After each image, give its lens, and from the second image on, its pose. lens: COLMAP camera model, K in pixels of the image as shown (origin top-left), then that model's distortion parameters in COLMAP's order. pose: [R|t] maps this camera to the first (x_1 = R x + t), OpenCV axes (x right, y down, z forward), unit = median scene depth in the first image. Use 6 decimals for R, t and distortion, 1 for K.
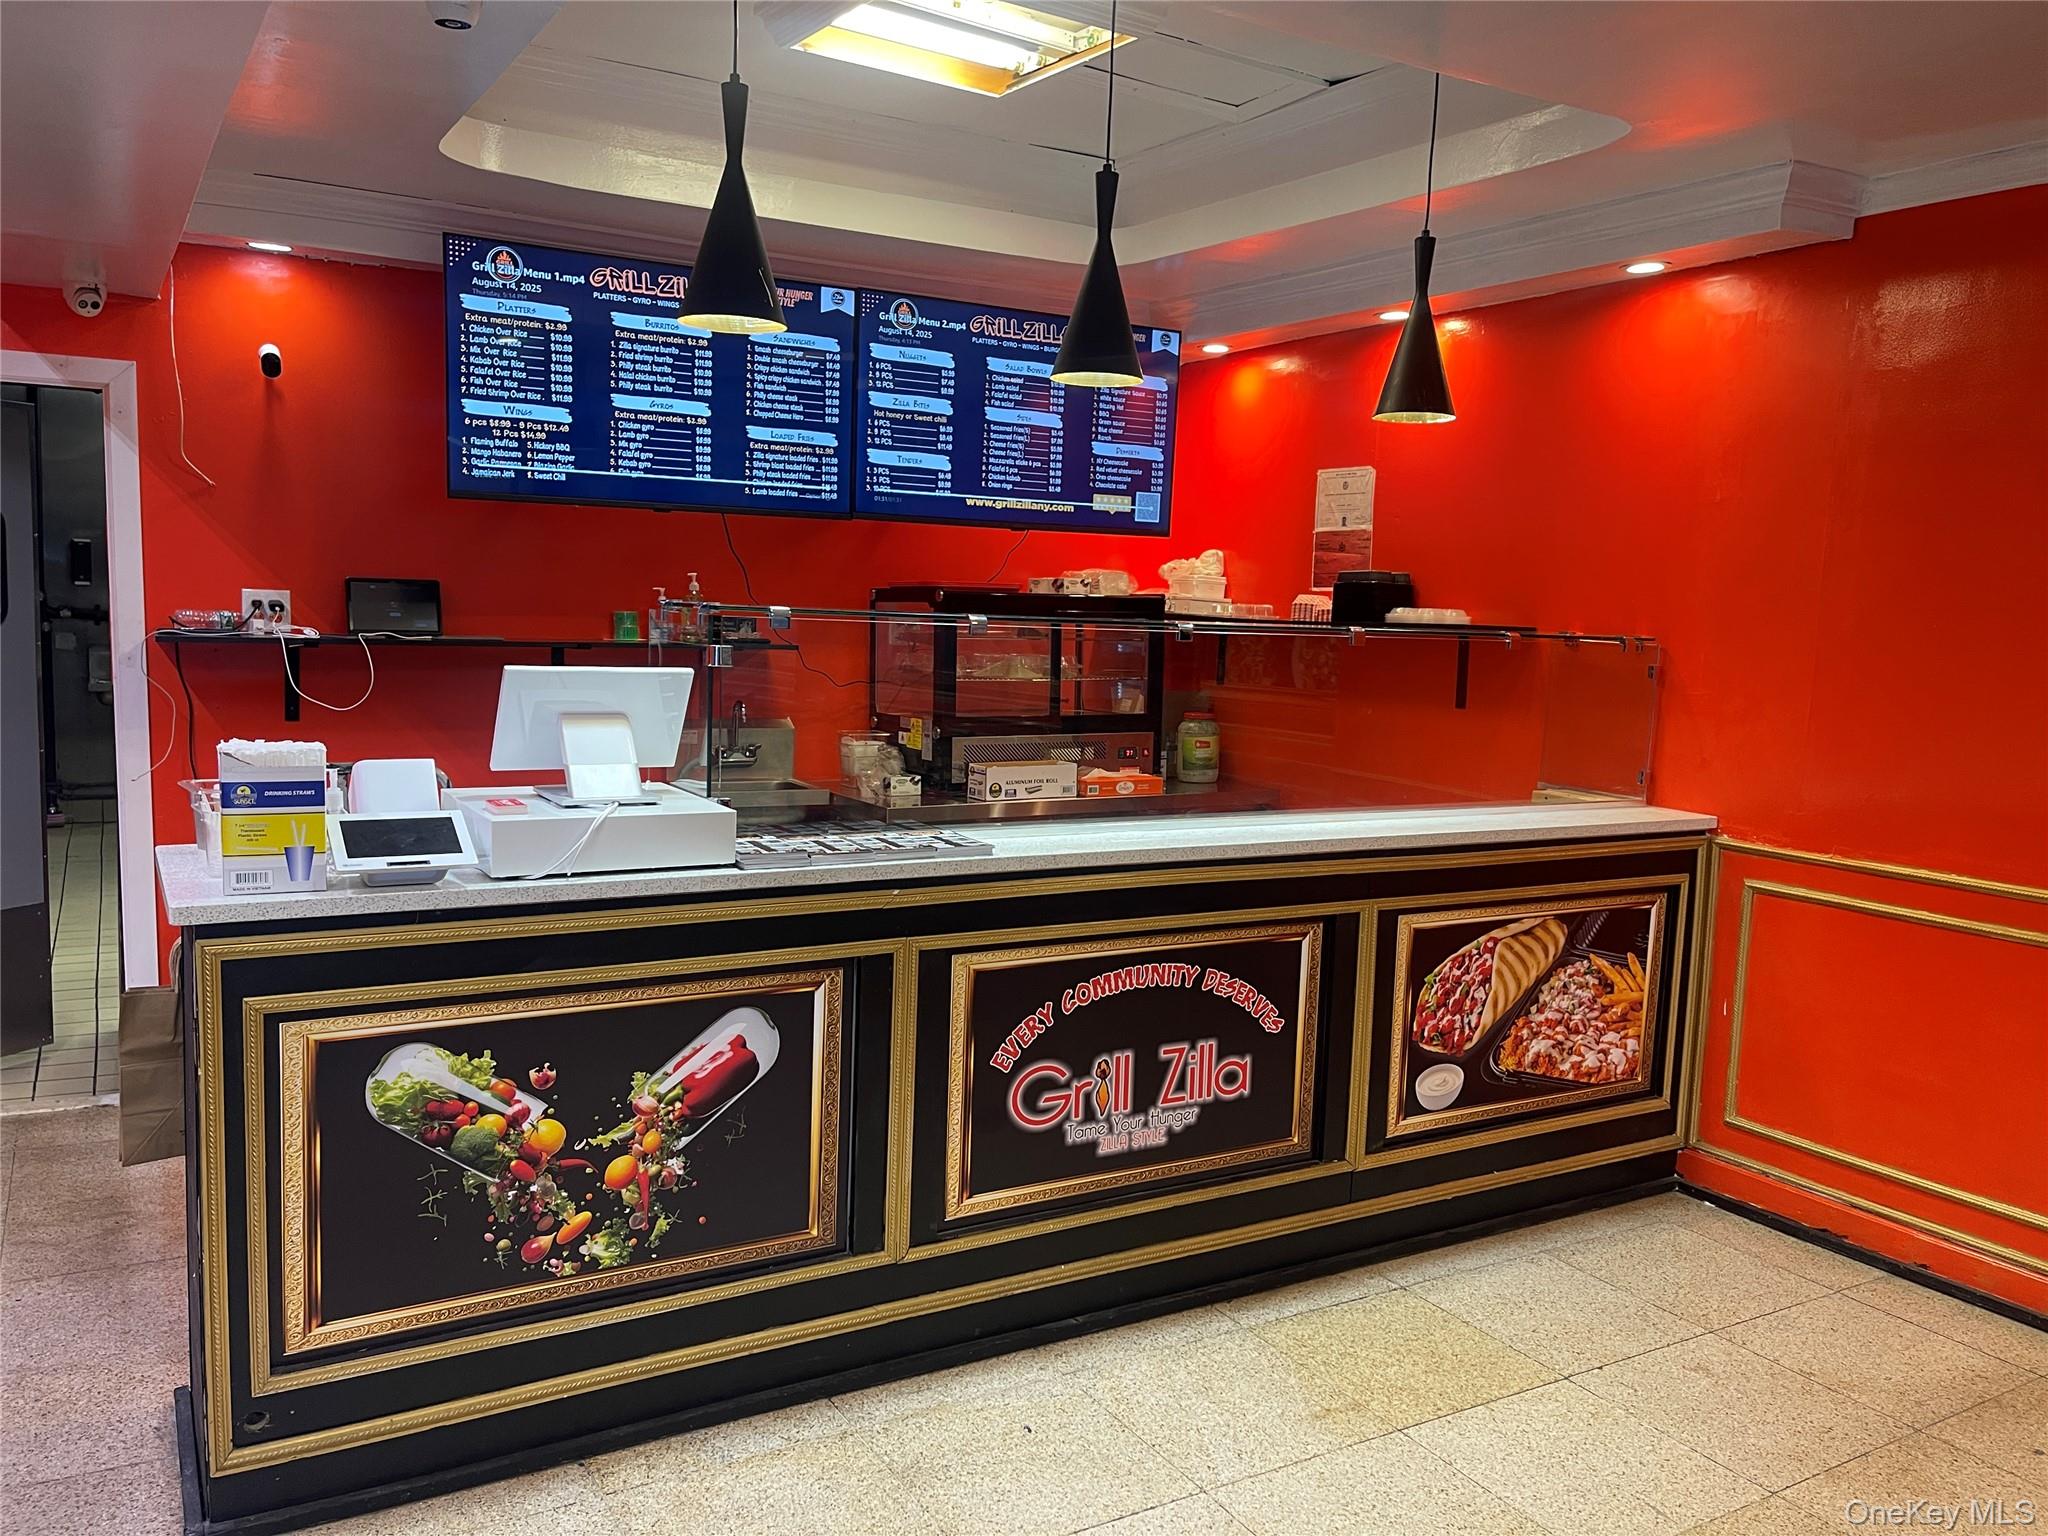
lens RADIAL K [[1575.0, 0, 1029.7], [0, 1575.0, 786.5], [0, 0, 1]] dist [0.053484, -0.088573]
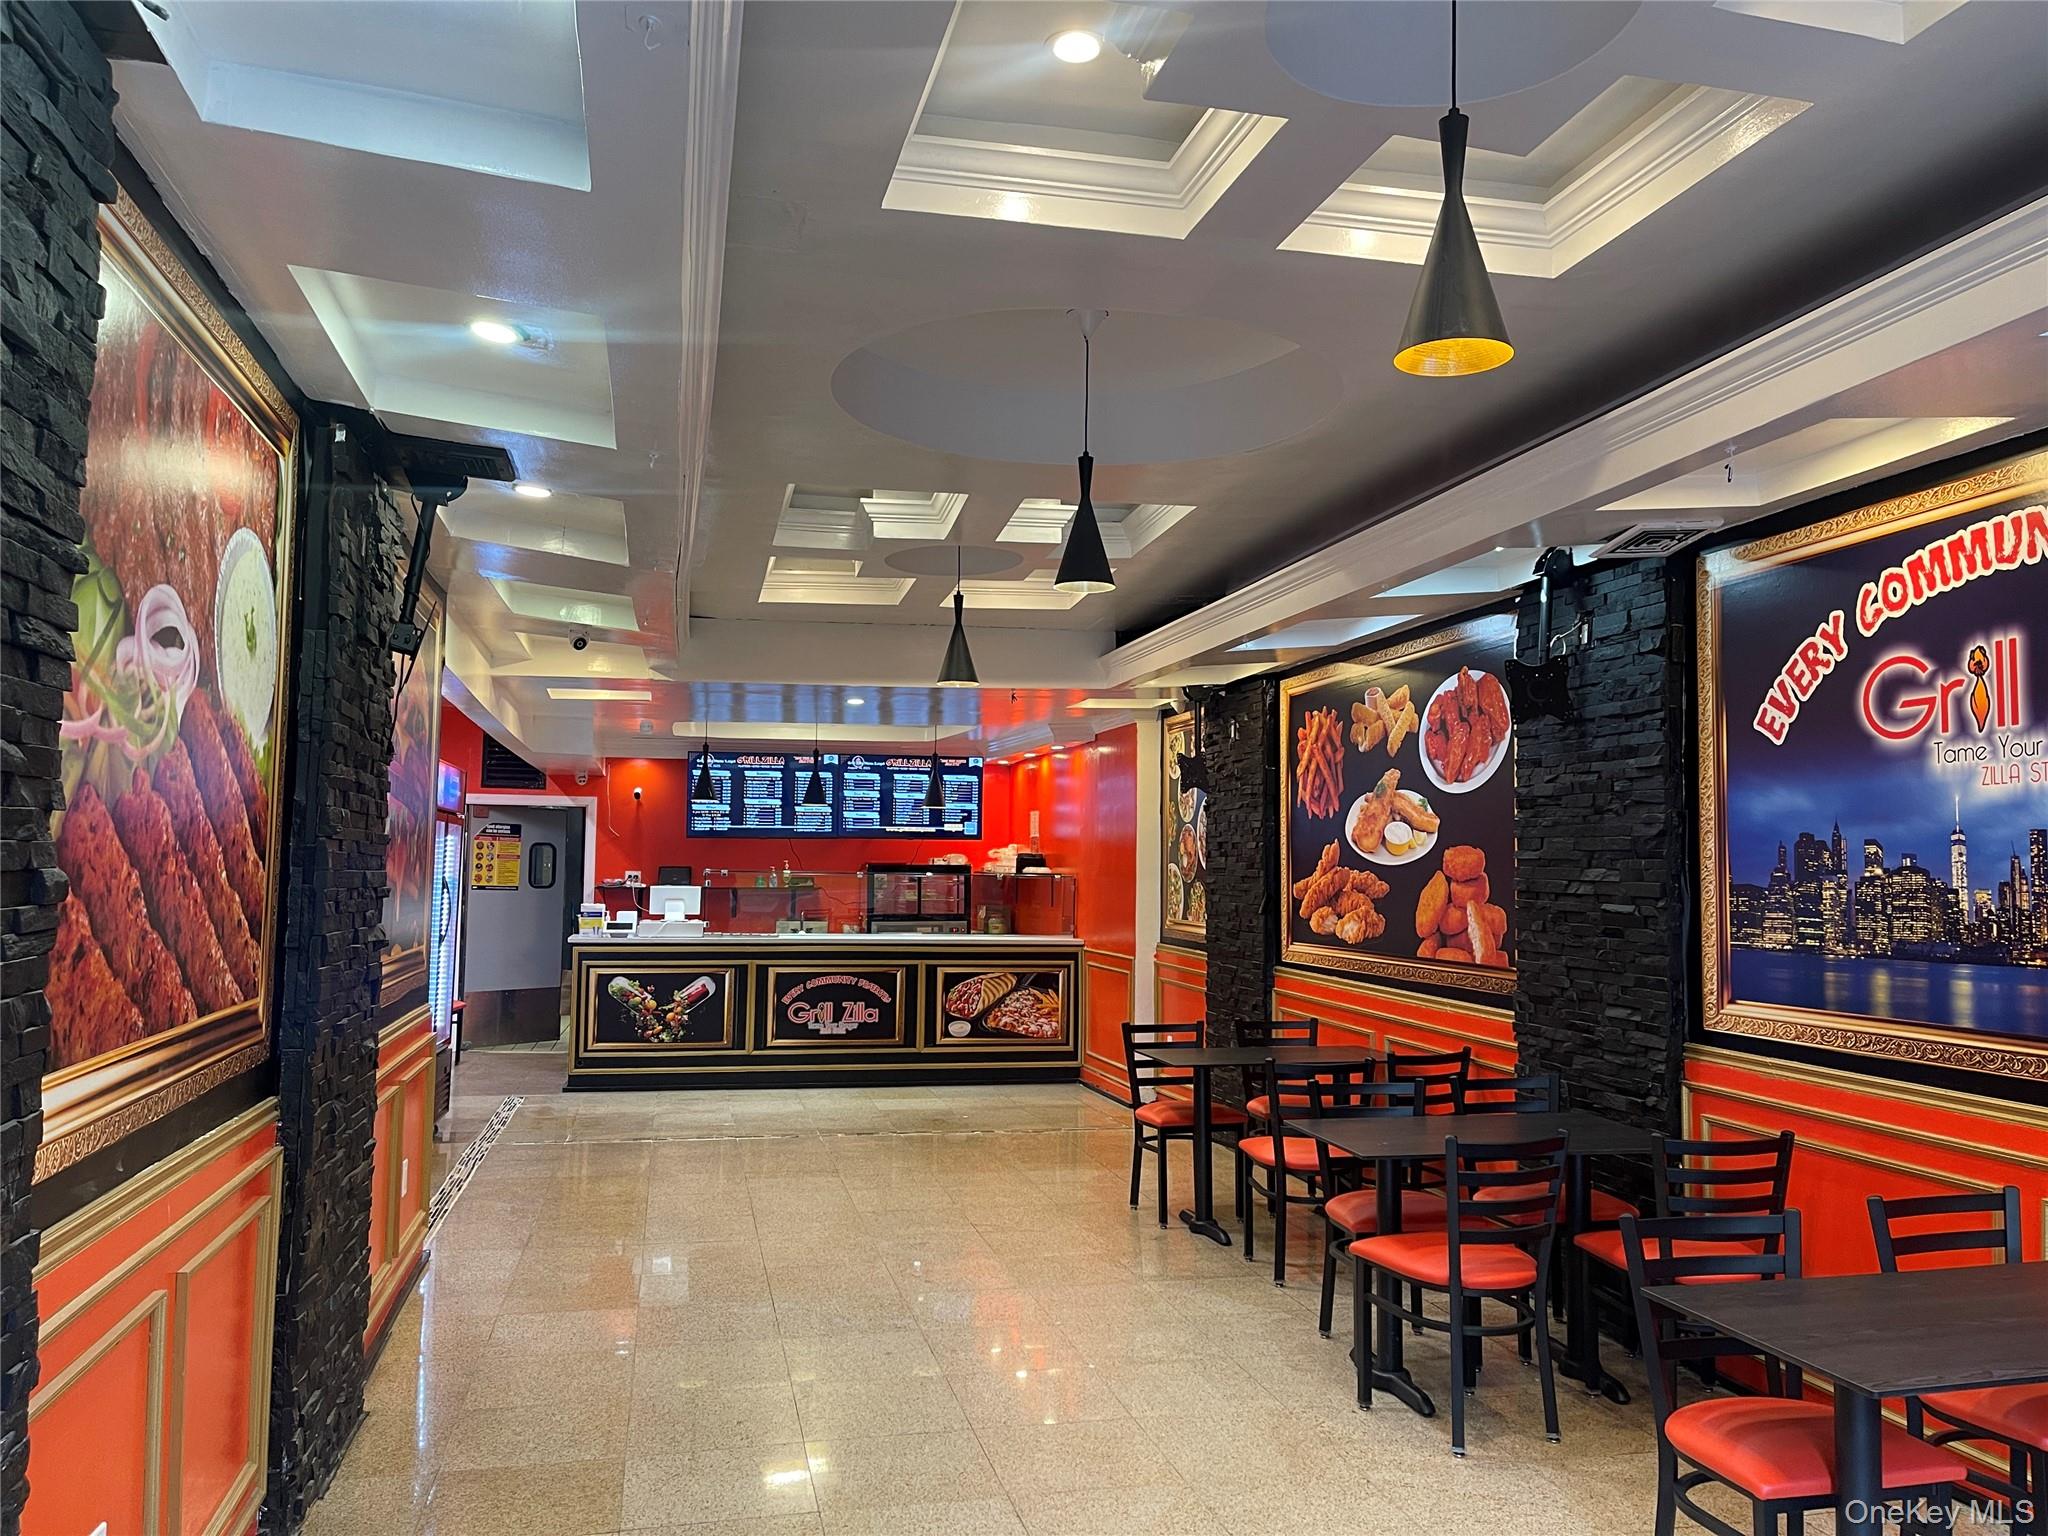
lens RADIAL K [[1530.4, 0, 1019.5], [0, 1530.4, 771.7], [0, 0, 1]] dist [0.071050, -0.086125]
pose [[0.950784, -0.041852, -0.307015, 1.258173], [-0.015834, 0.982979, -0.183034, 0.239619], [0.309450, 0.178887, 0.933938, -1.709363]]
